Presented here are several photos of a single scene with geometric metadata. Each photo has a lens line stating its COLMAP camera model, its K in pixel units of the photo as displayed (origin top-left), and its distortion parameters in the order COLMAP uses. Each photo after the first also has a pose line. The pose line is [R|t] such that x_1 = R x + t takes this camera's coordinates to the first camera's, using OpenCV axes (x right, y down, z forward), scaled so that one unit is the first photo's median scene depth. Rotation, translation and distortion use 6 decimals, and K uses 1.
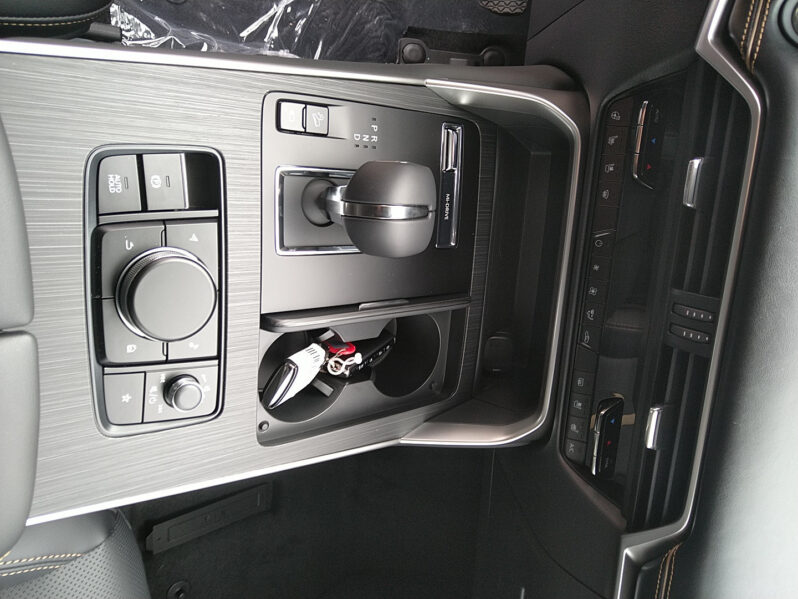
lens RADIAL K [[624.3, 0, 389.2], [0, 624.3, 296.8], [0, 0, 1]] dist [0.000195, -0.003981]
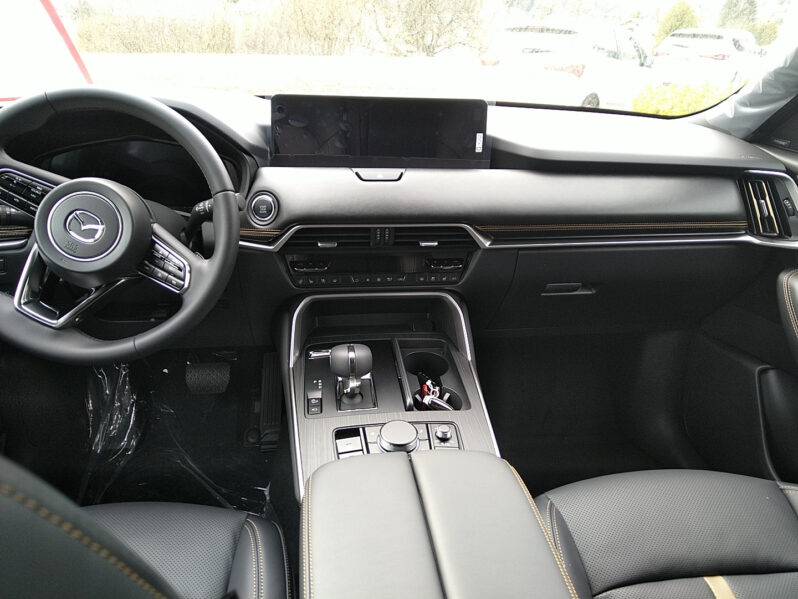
lens RADIAL K [[520.6, 0, 399.0], [0, 520.6, 299.5], [0, 0, 1]] dist [-0.001609, -0.000457]
pose [[-0.146598, -0.921420, 0.359852, -0.438607], [0.986283, -0.164049, -0.018261, 0.090130], [0.075860, 0.352239, 0.932831, -0.731820]]
